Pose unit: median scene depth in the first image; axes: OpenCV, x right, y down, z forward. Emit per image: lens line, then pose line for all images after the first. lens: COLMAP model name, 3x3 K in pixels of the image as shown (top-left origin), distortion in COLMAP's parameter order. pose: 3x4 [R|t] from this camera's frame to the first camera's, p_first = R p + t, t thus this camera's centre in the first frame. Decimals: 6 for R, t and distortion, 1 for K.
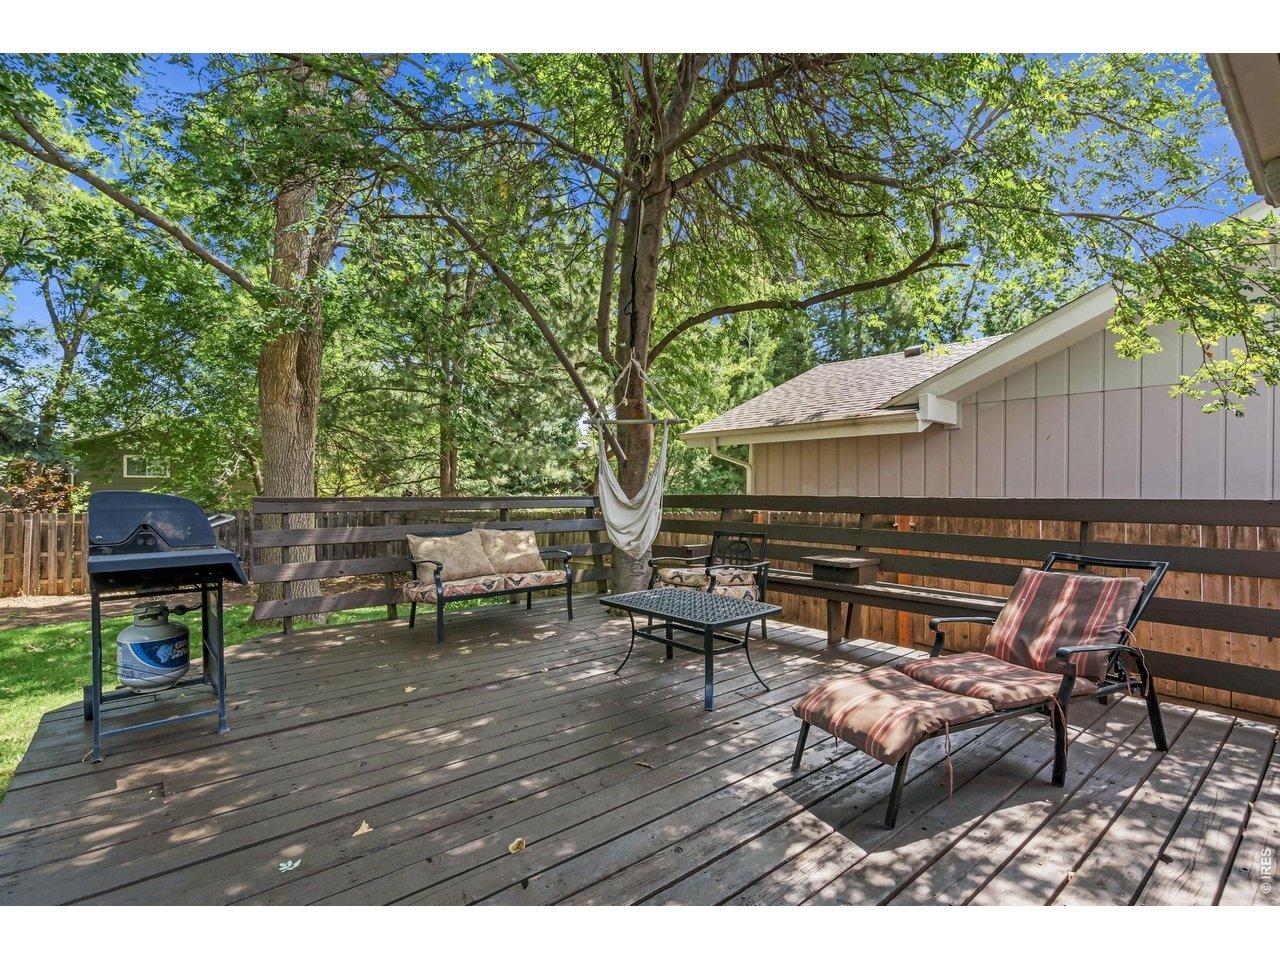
lens RADIAL K [[591.1, 0, 645.5], [0, 591.1, 480.2], [0, 0, 1]] dist [-0.001577, 0.000127]
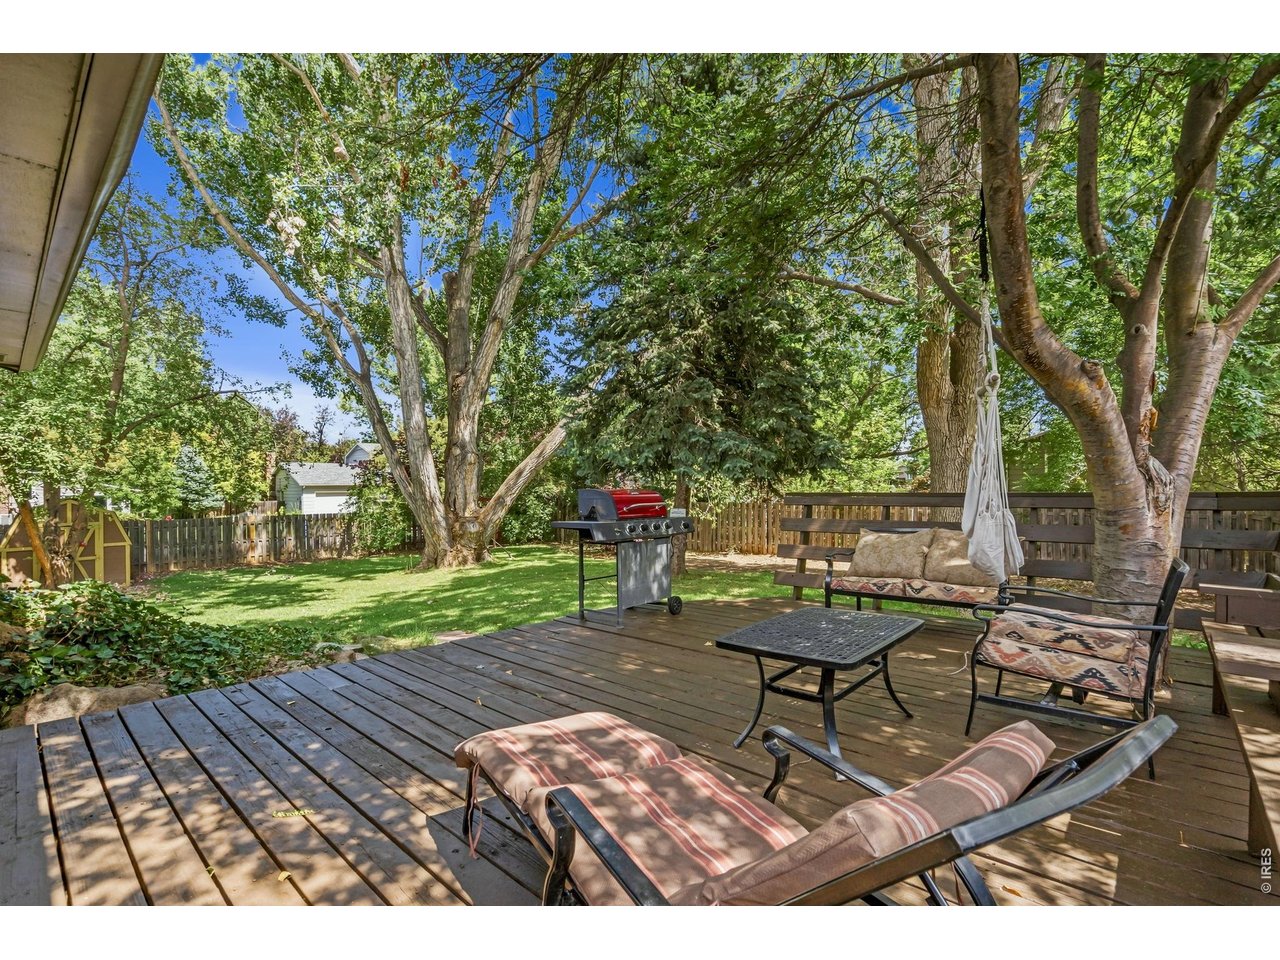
lens RADIAL K [[591.1, 0, 645.5], [0, 591.1, 480.2], [0, 0, 1]] dist [-0.001577, 0.000127]
pose [[0.149352, -0.018347, -0.988614, 1.071478], [0.027130, 0.999527, -0.014451, 0.021382], [0.988412, -0.024663, 0.149779, 0.866490]]
